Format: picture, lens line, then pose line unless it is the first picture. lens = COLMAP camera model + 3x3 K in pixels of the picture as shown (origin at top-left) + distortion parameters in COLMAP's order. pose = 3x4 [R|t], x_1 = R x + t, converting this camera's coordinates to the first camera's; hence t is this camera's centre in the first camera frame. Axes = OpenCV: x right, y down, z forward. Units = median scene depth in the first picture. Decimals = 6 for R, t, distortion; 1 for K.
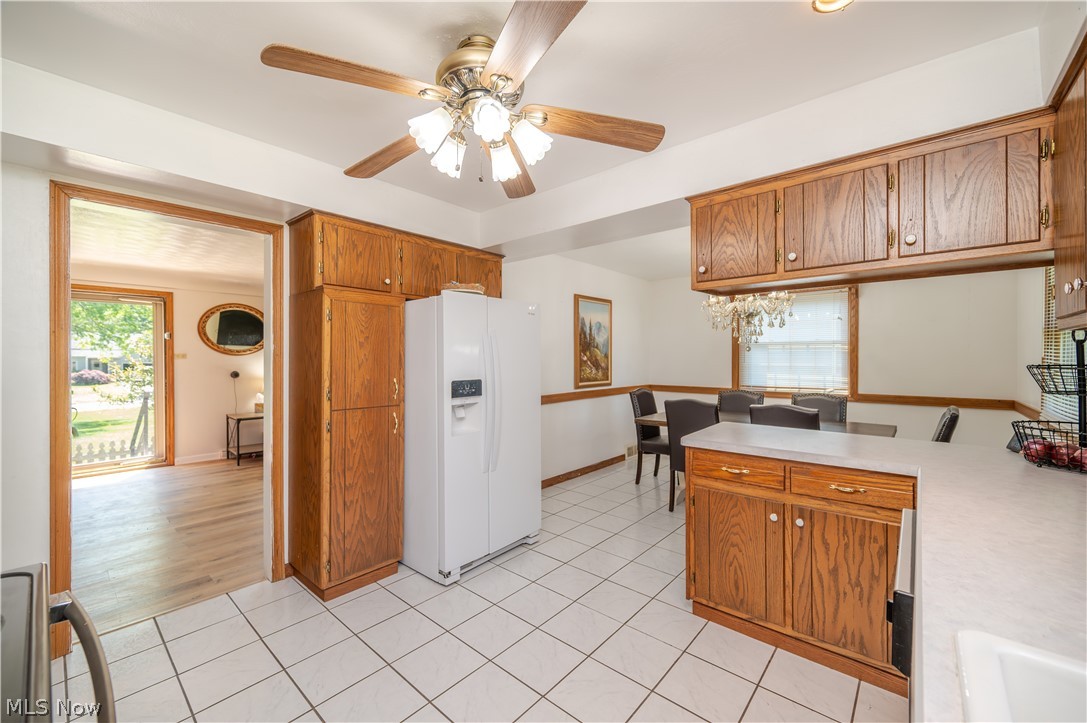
lens RADIAL K [[429.2, 0, 539.3], [0, 429.2, 359.7], [0, 0, 1]] dist [0.000605, -0.000448]
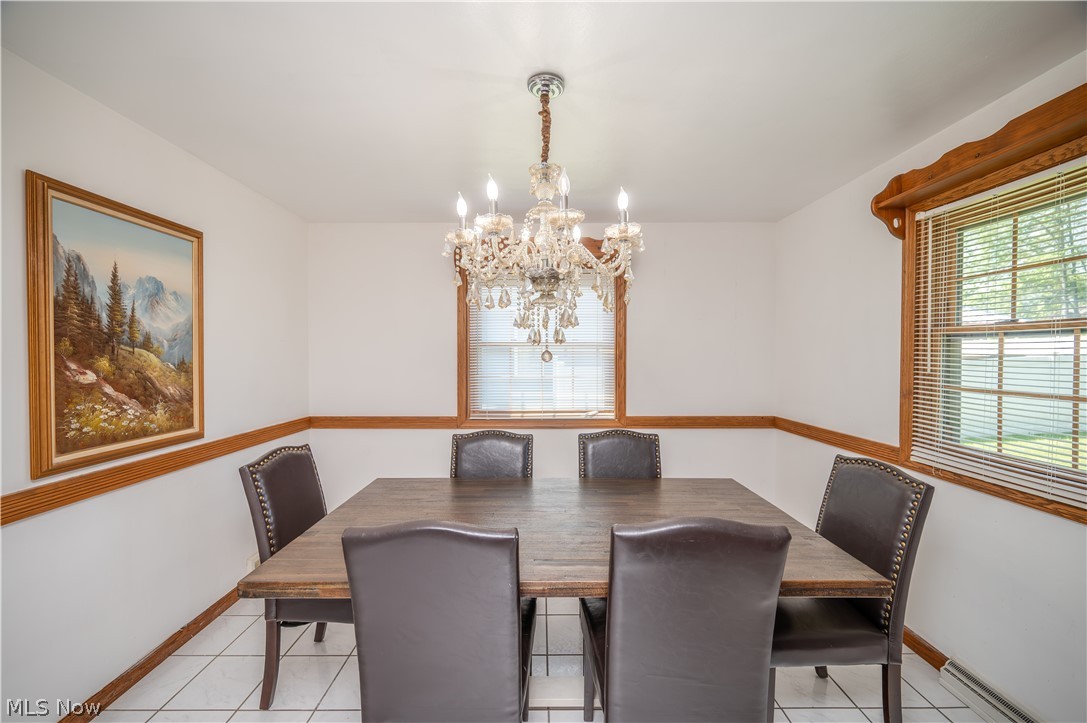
lens RADIAL K [[429.2, 0, 542.2], [0, 429.2, 360.0], [0, 0, 1]] dist [0.000605, -0.000448]
pose [[0.750582, -0.005362, 0.660756, 0.288529], [0.002259, 0.999982, 0.005549, -0.034637], [-0.660774, -0.002673, 0.750580, 0.973079]]
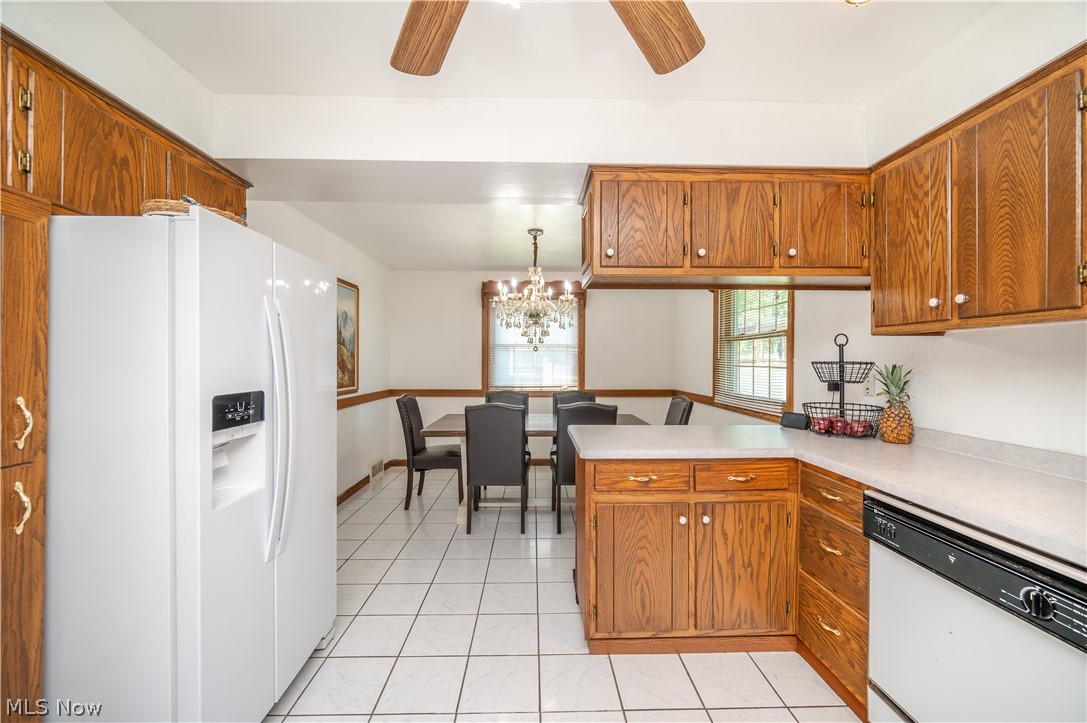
lens RADIAL K [[429.2, 0, 544.5], [0, 429.2, 361.5], [0, 0, 1]] dist [0.000605, -0.000448]
pose [[0.735823, 0.003321, 0.677165, -0.242439], [-0.001138, 0.999993, -0.003669, 0.010563], [-0.677173, 0.001929, 0.735822, 0.362321]]
